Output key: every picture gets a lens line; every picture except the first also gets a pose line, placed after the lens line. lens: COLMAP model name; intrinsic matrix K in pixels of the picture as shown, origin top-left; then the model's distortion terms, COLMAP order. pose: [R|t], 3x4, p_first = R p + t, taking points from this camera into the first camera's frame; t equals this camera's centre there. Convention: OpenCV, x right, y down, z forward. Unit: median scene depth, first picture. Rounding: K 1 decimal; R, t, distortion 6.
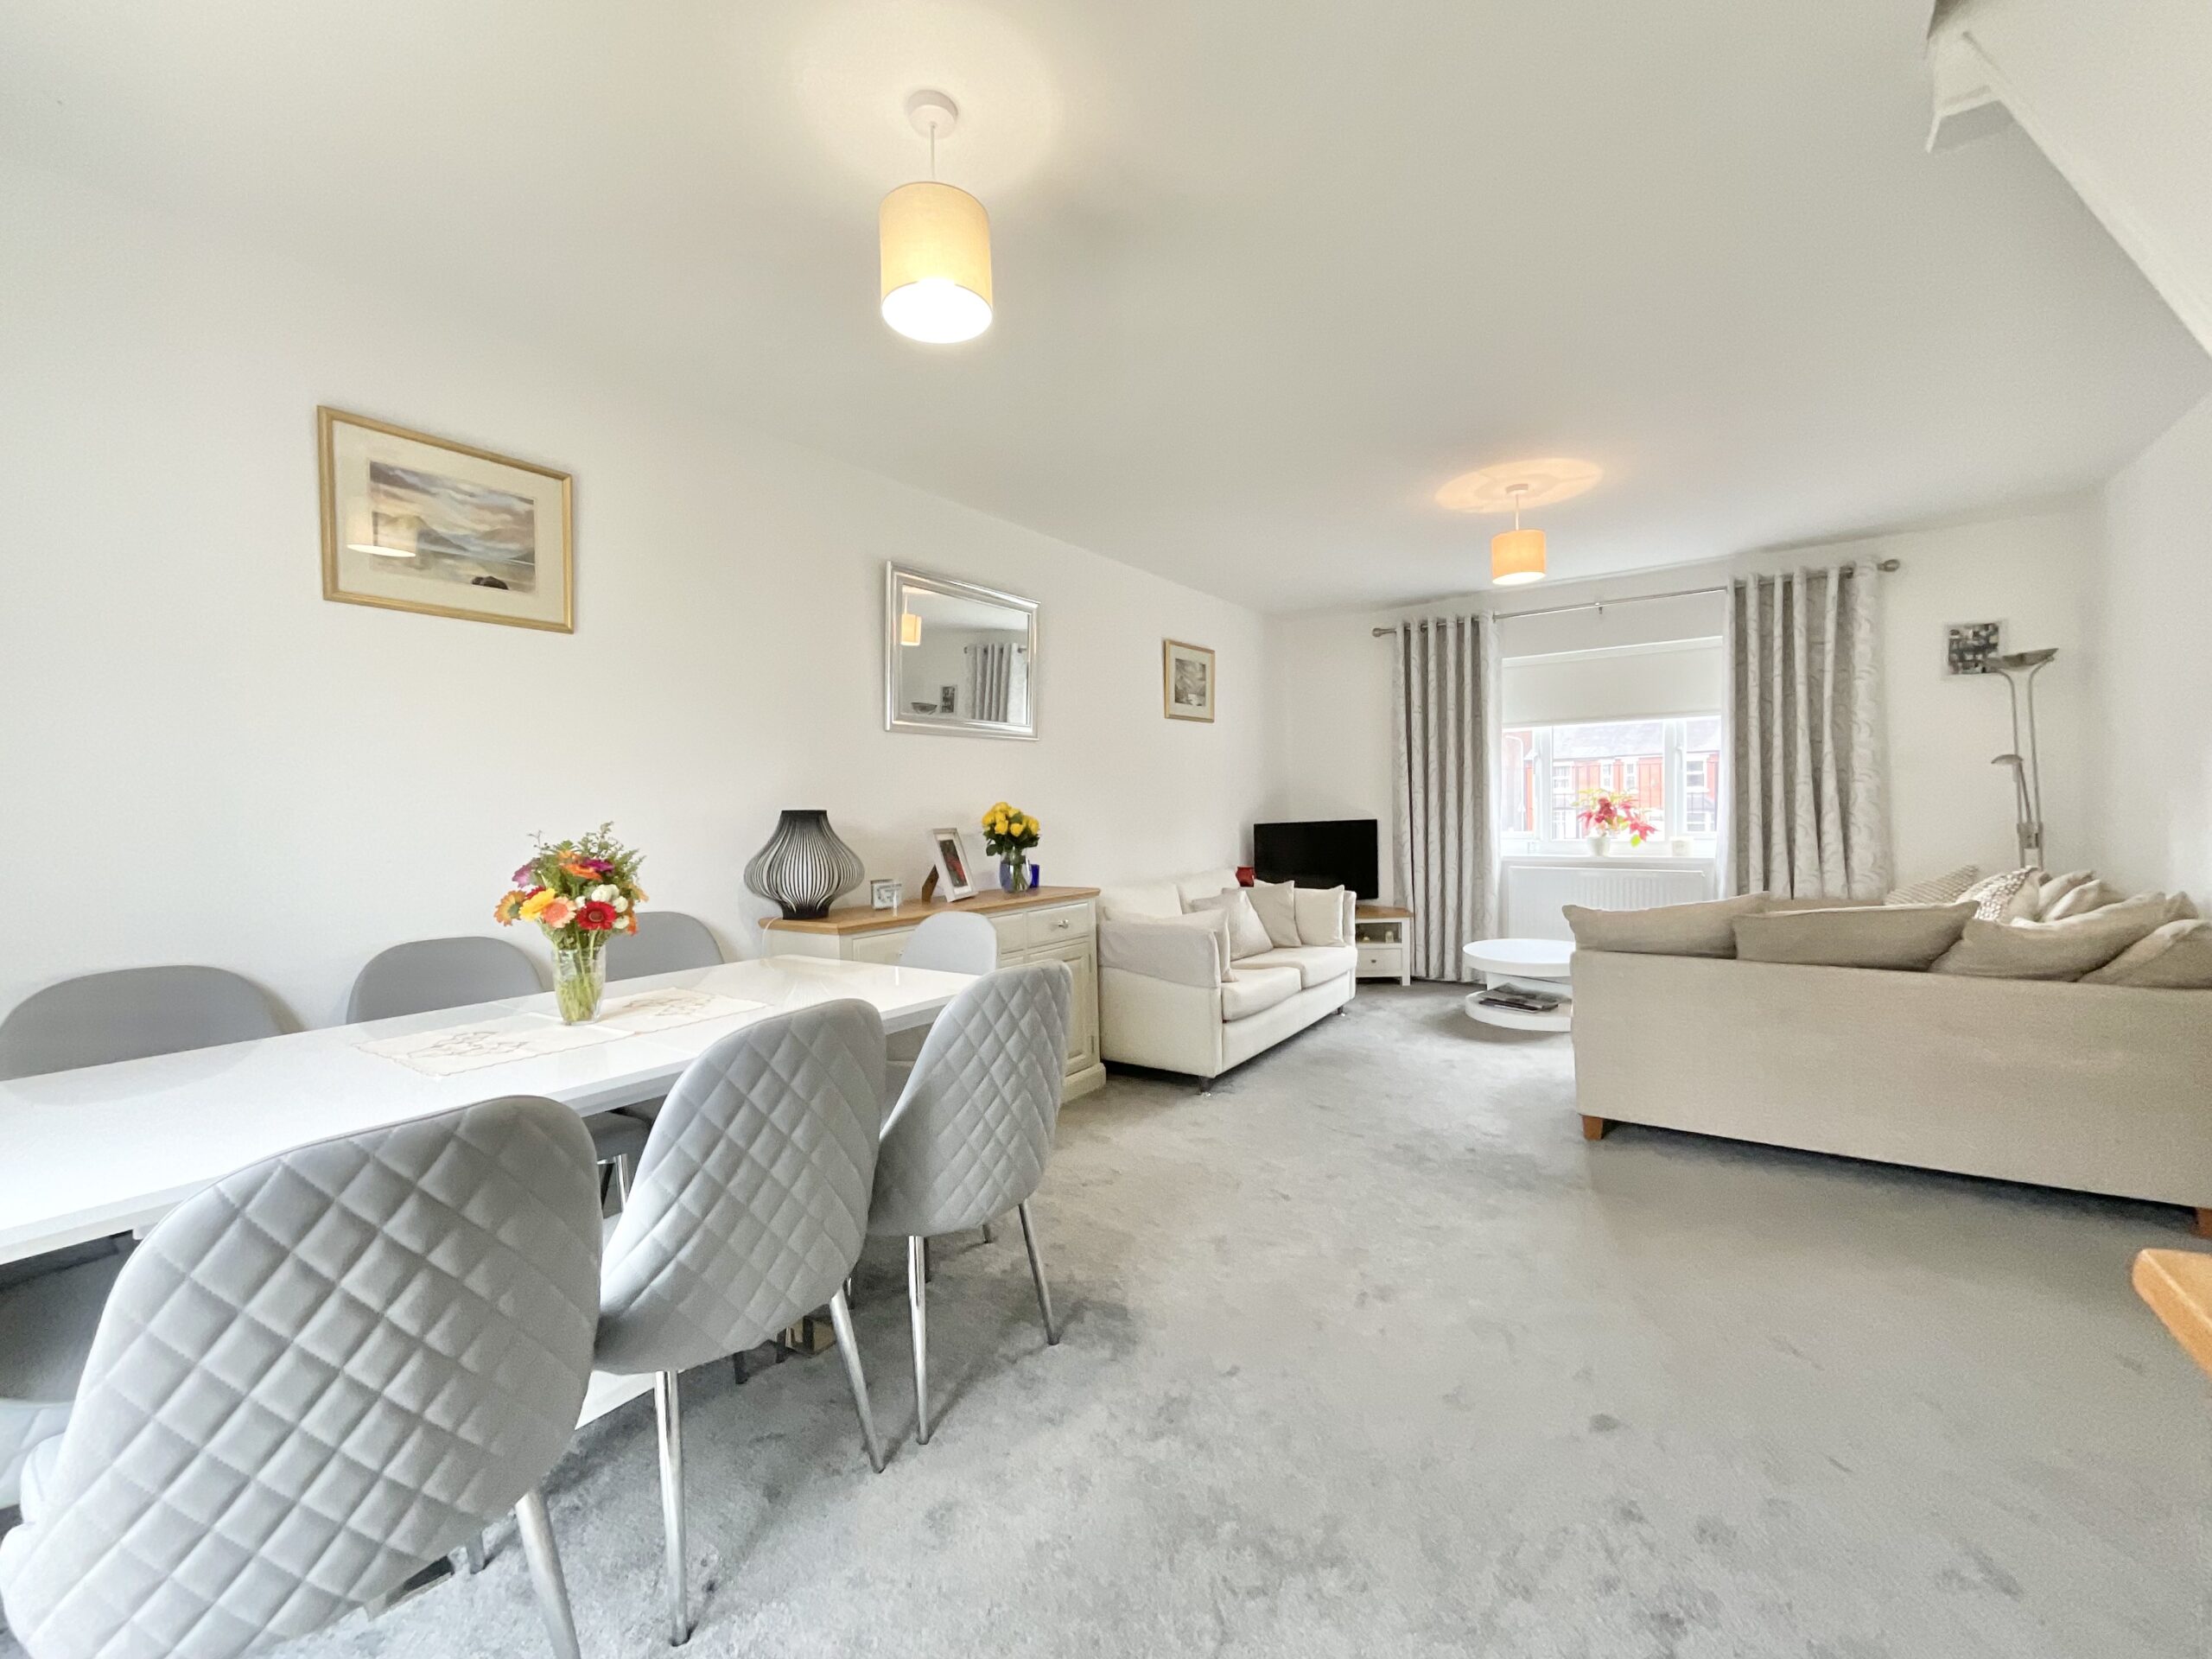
lens RADIAL K [[899.6, 0, 1103.5], [0, 899.6, 830.7], [0, 0, 1]] dist [-0.002867, 0.000102]
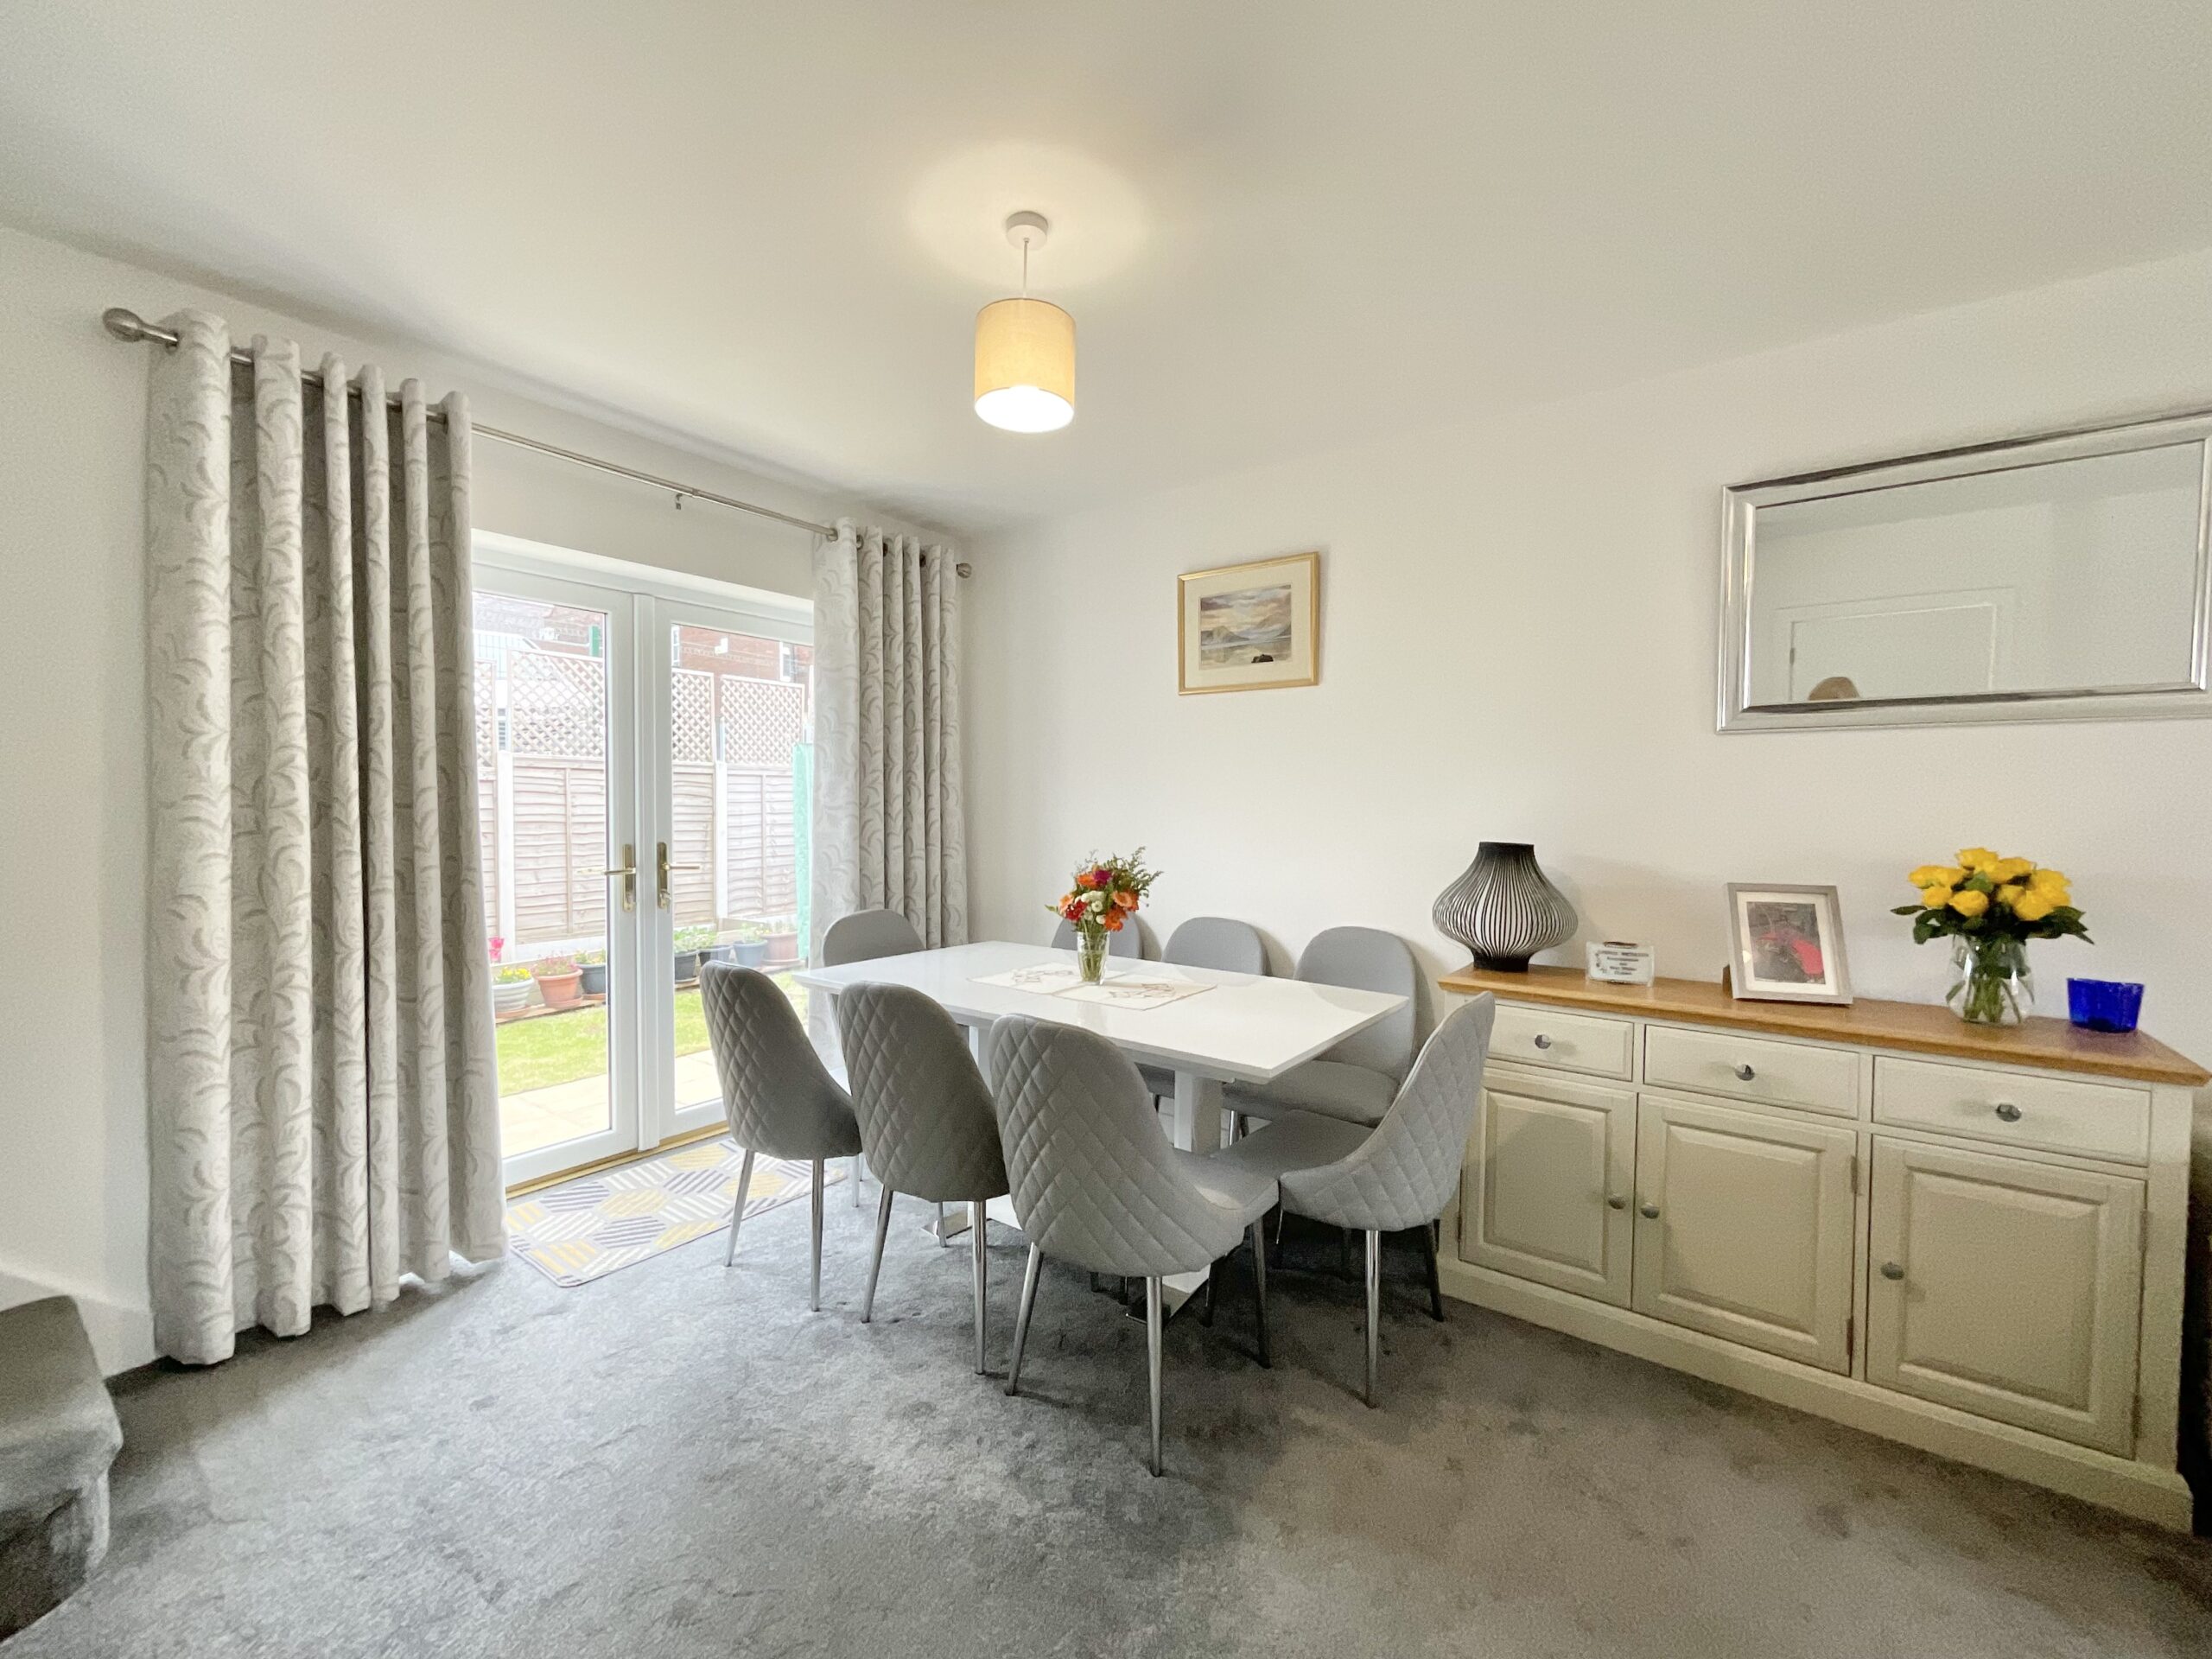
lens RADIAL K [[897.3, 0, 1106.0], [0, 897.3, 829.5], [0, 0, 1]] dist [0.001279, 0.000225]
pose [[-0.007593, 0.050434, -0.998699, 0.362600], [-0.032061, 0.998202, 0.050653, -0.046026], [0.999457, 0.032403, -0.005962, 0.430642]]
